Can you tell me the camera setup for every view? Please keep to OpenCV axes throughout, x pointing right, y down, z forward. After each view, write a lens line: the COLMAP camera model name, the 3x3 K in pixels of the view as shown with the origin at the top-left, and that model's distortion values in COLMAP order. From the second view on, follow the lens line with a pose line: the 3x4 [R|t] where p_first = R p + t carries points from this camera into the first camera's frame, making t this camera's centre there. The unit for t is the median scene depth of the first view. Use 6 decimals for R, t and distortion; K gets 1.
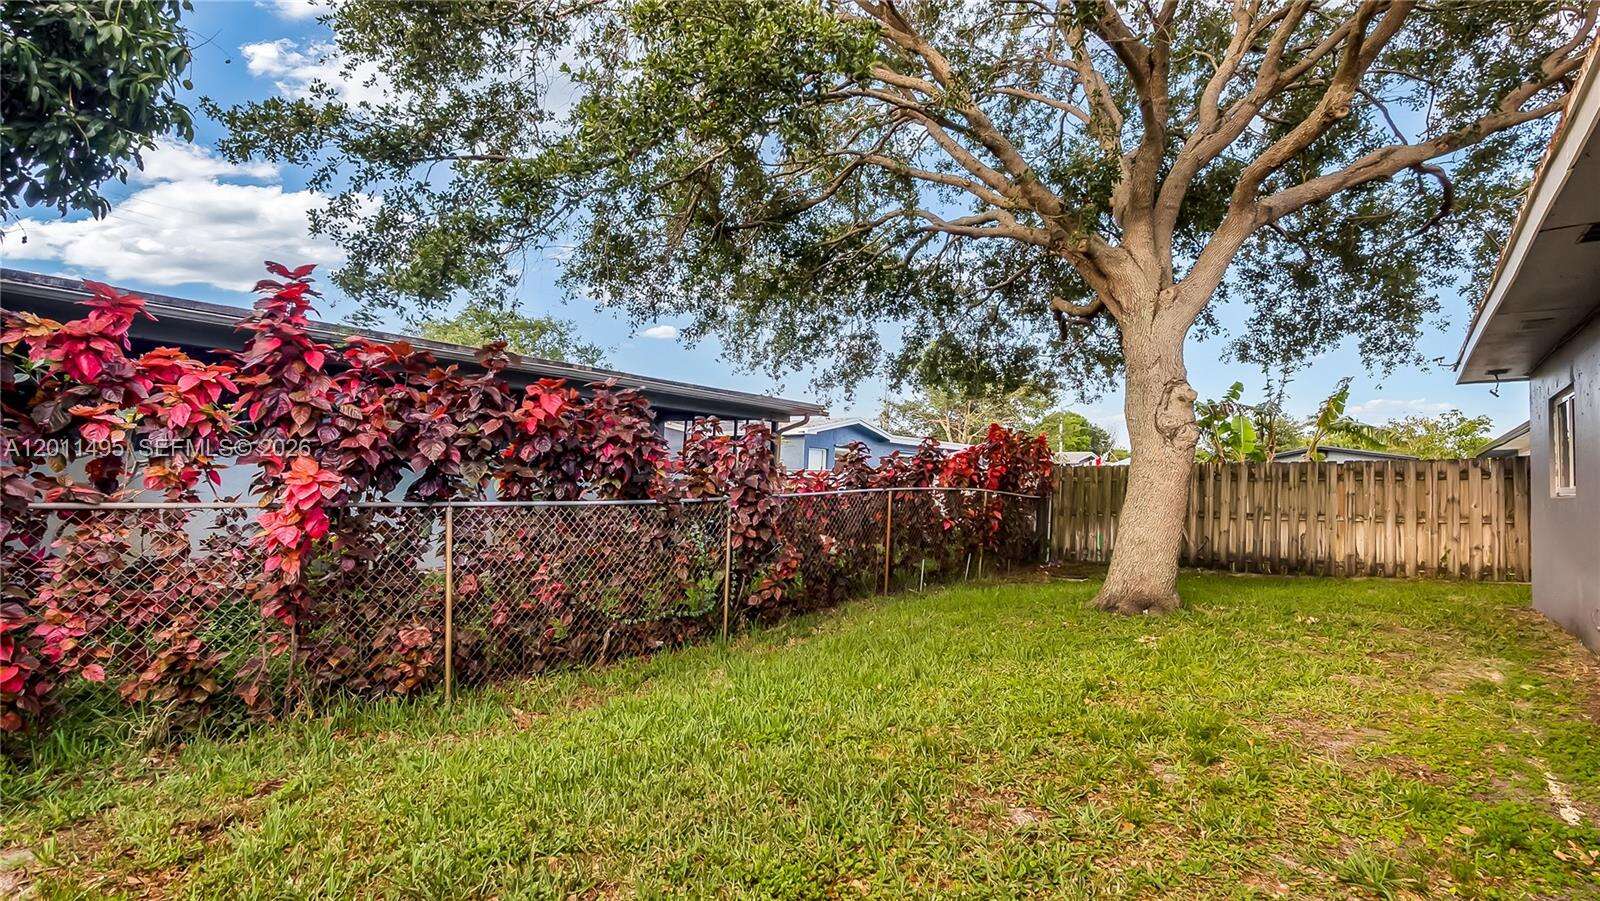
lens RADIAL K [[756.5, 0, 800.0], [0, 756.5, 450.5], [0, 0, 1]] dist [-0.005436, 0.000674]
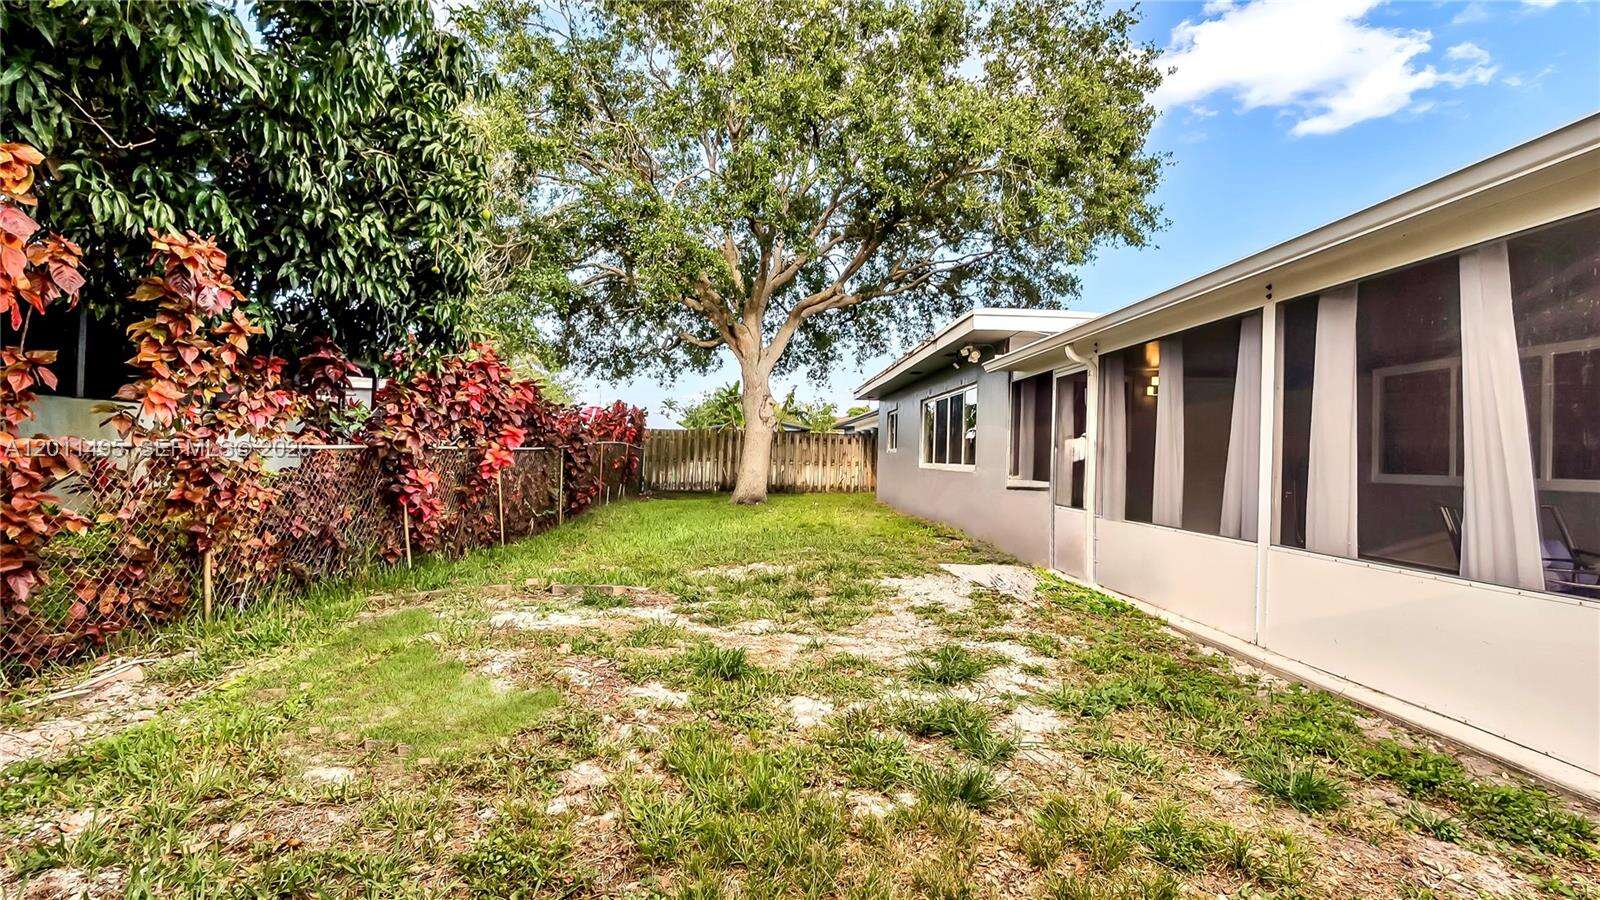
lens RADIAL K [[756.5, 0, 800.0], [0, 756.5, 450.0], [0, 0, 1]] dist [-0.005436, 0.000674]
pose [[0.751547, 0.015712, 0.659492, -0.721594], [-0.057476, 0.997474, 0.041734, -0.028556], [-0.657170, -0.069270, 0.750552, -0.568073]]
